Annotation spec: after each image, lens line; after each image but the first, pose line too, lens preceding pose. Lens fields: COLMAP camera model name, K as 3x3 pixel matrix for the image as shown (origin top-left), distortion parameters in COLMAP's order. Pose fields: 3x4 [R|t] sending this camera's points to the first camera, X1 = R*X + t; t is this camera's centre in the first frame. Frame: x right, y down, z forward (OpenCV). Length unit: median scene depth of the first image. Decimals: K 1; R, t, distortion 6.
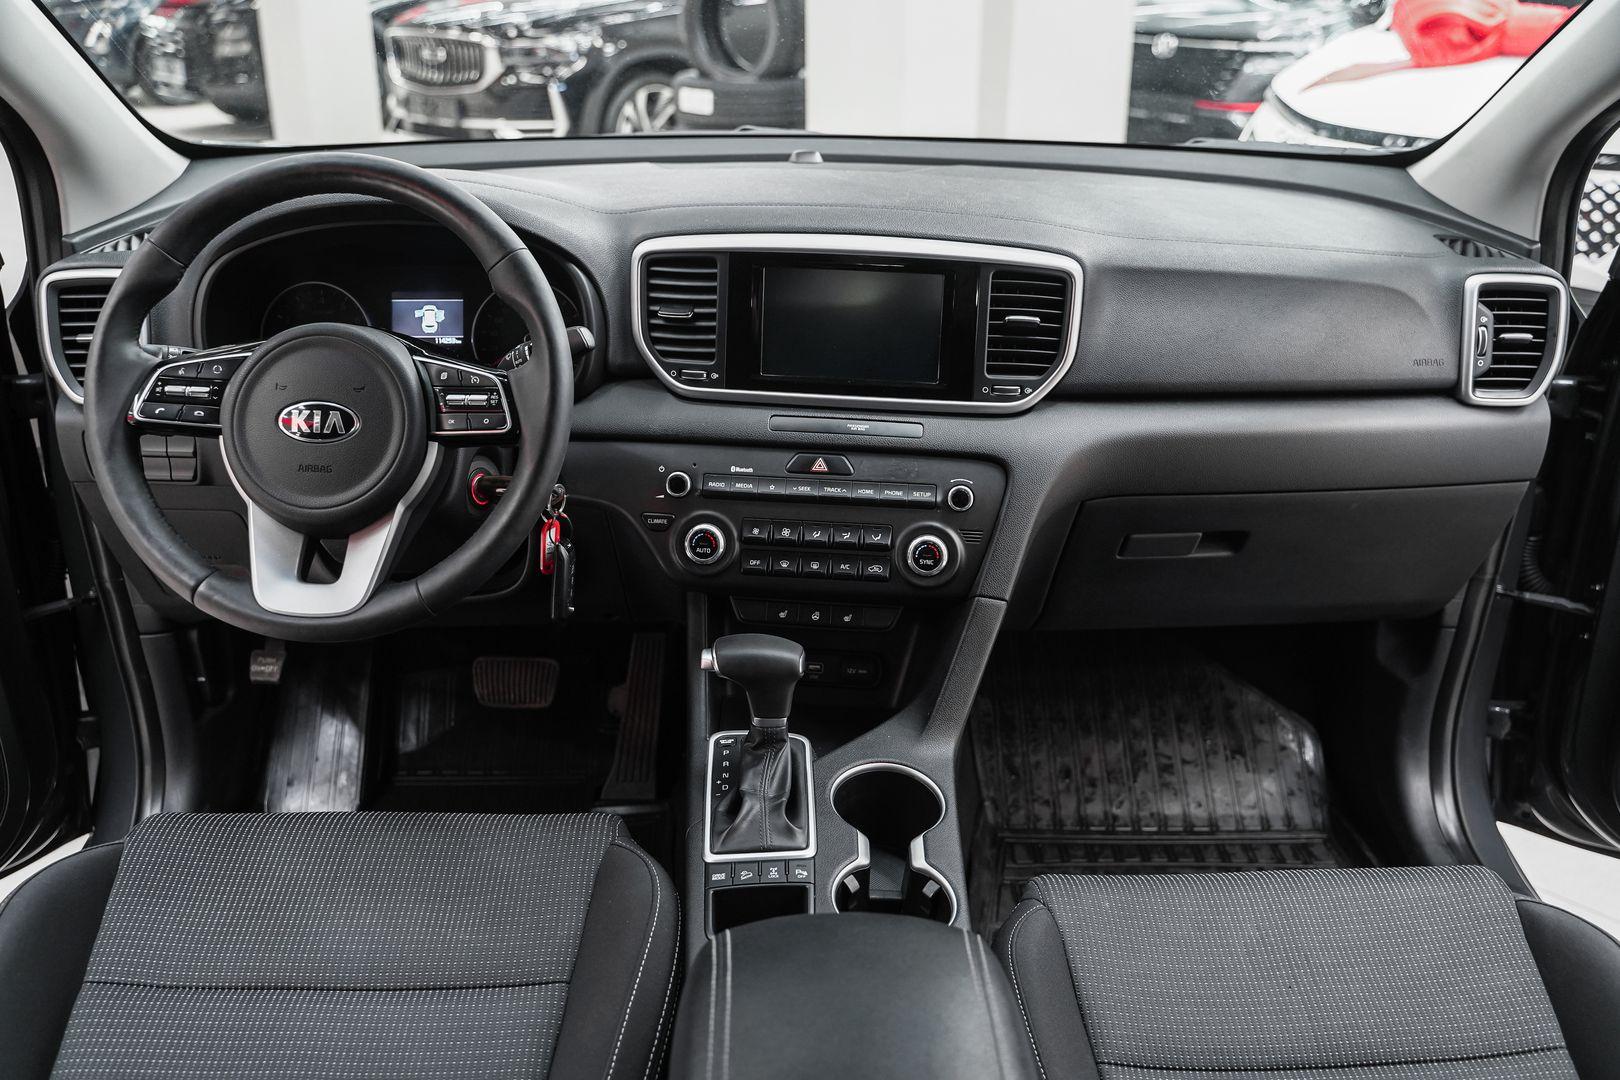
lens RADIAL K [[1319.0, 0, 810.0], [0, 1319.0, 540.0], [0, 0, 1]] dist [-0.120331, 0.105103]
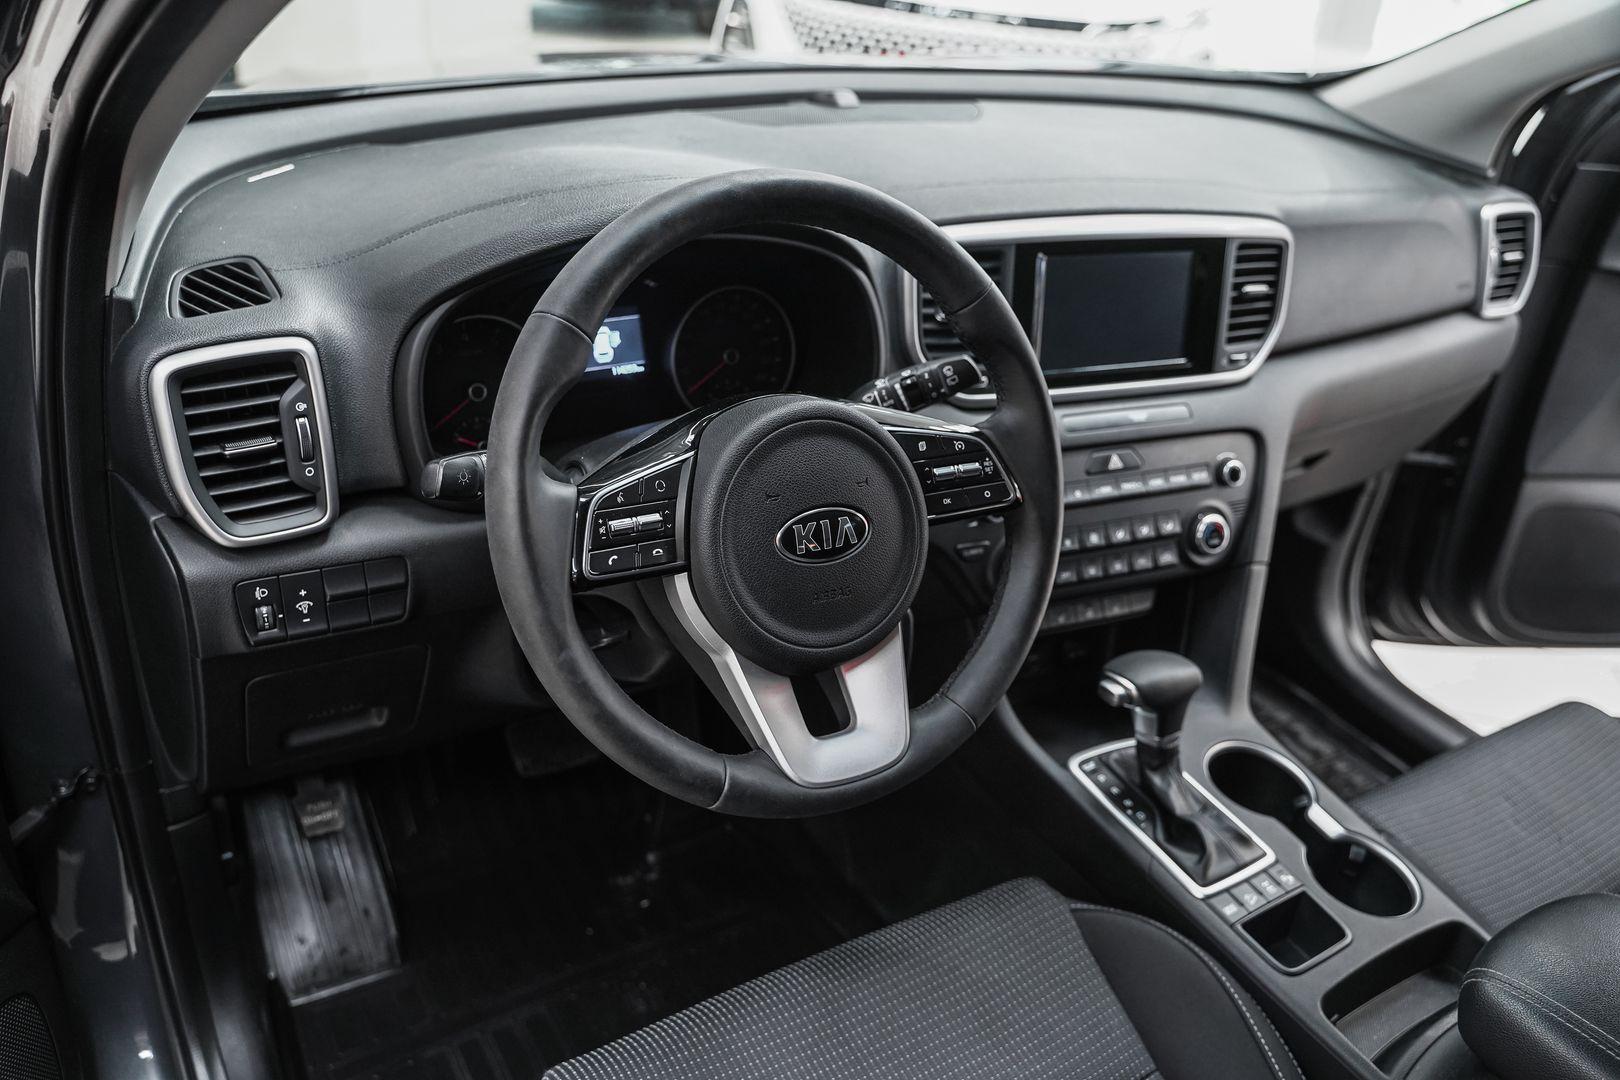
lens RADIAL K [[1303.5, 0, 810.0], [0, 1303.5, 540.0], [0, 0, 1]] dist [-0.088671, 0.016258]
pose [[0.868117, -0.189530, 0.458750, -0.621242], [0.133697, 0.979356, 0.151612, -0.172482], [-0.478015, -0.070283, 0.875535, 0.278439]]
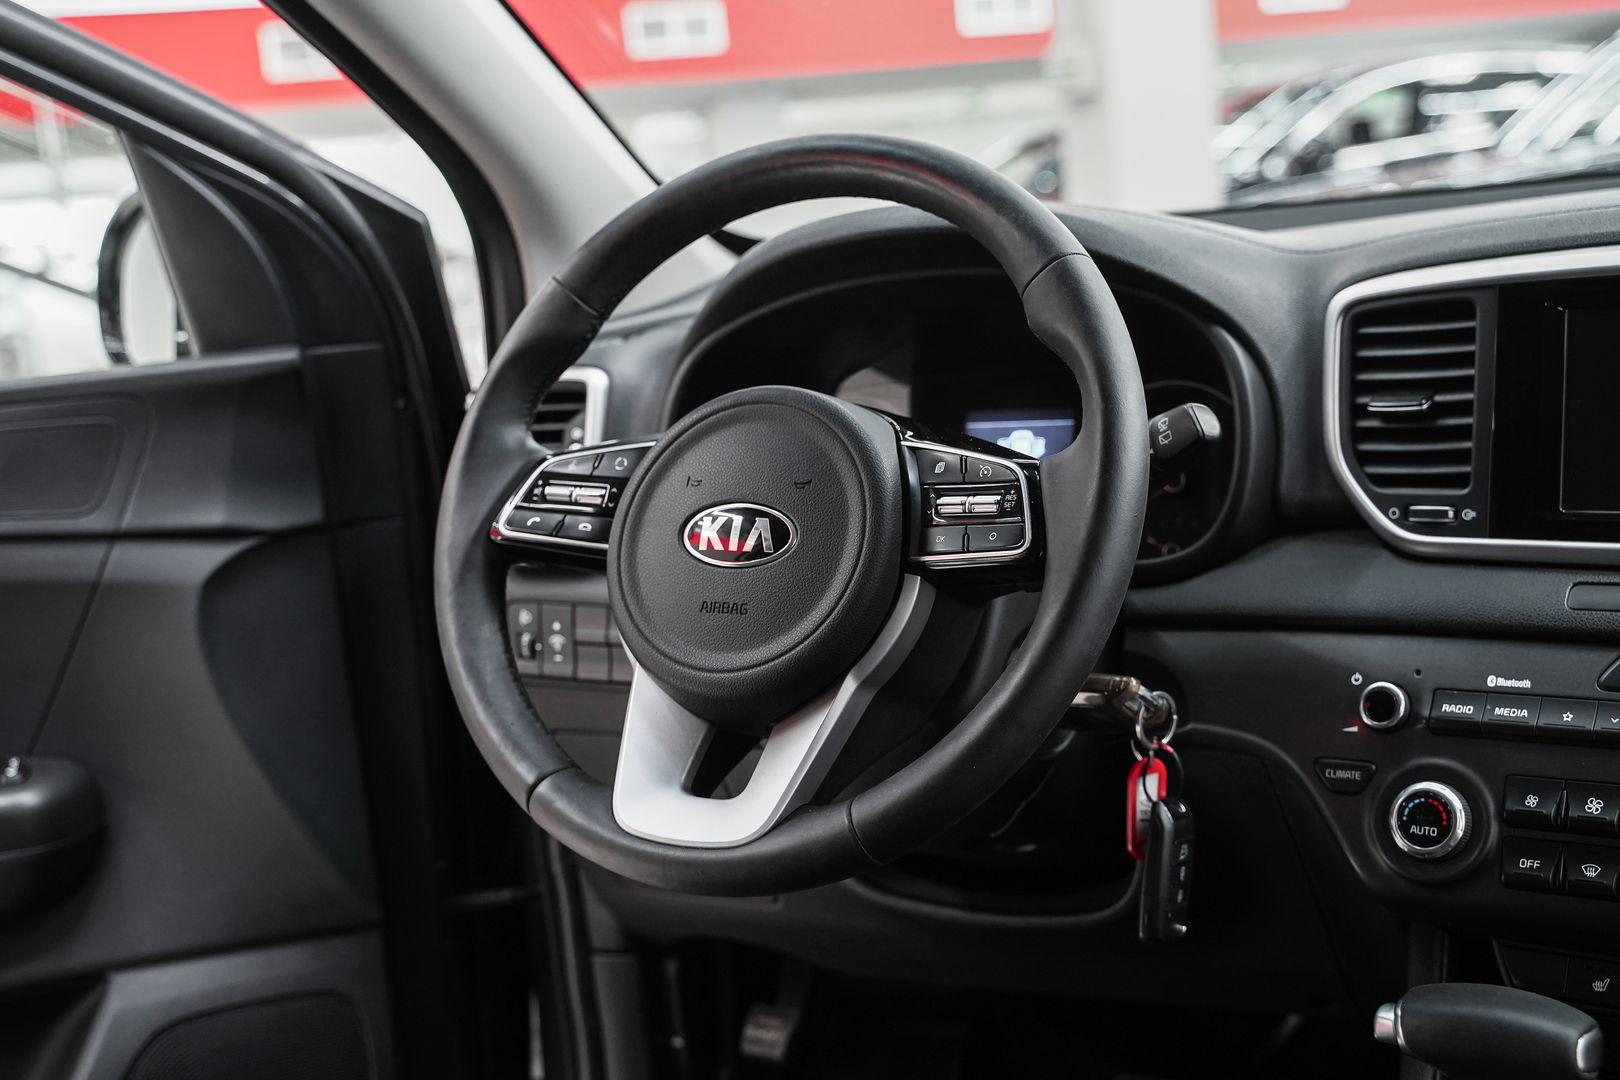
lens RADIAL K [[2044.4, 0, 782.0], [0, 2044.4, 540.2], [0, 0, 1]] dist [0.018296, 0.040330]
pose [[0.857139, -0.009370, -0.514999, 0.120513], [-0.117002, 0.970157, -0.212383, 0.098288], [0.501620, 0.242298, 0.830463, 0.166524]]
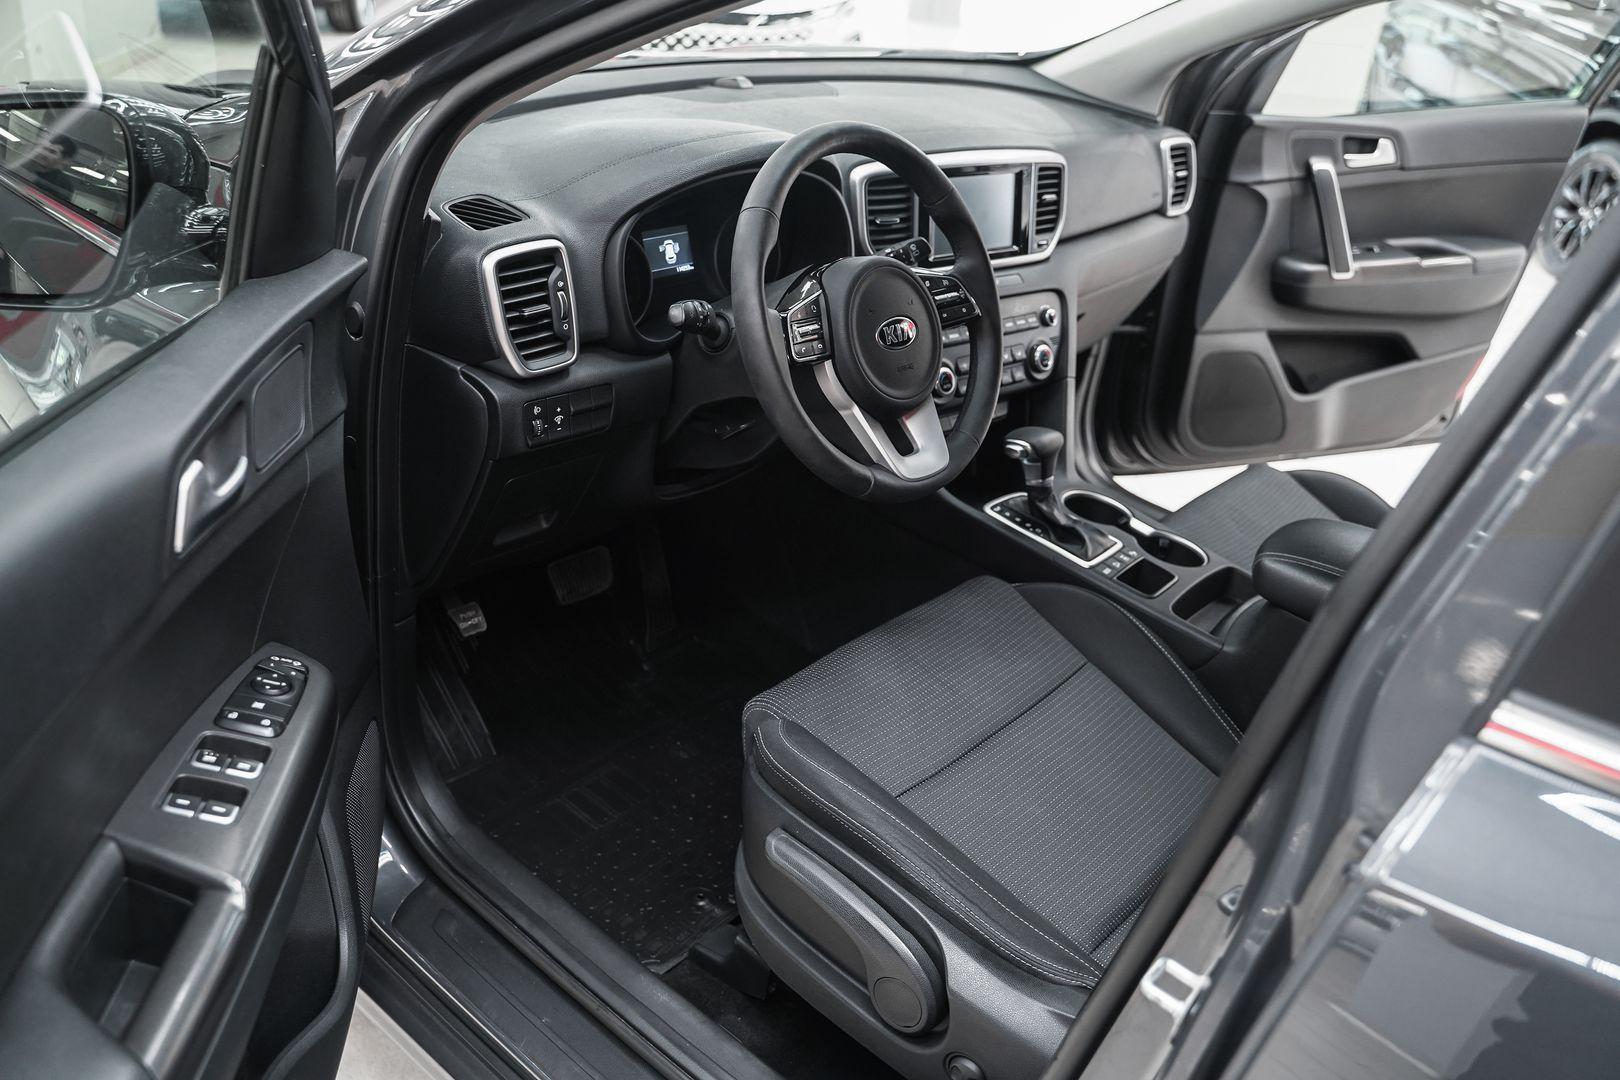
lens RADIAL K [[1319.0, 0, 810.0], [0, 1319.0, 540.0], [0, 0, 1]] dist [-0.120331, 0.105103]
pose [[0.682327, -0.288890, 0.671545, -1.164975], [0.205385, 0.957362, 0.203163, -0.149676], [-0.701603, -0.000699, 0.712567, 0.101589]]
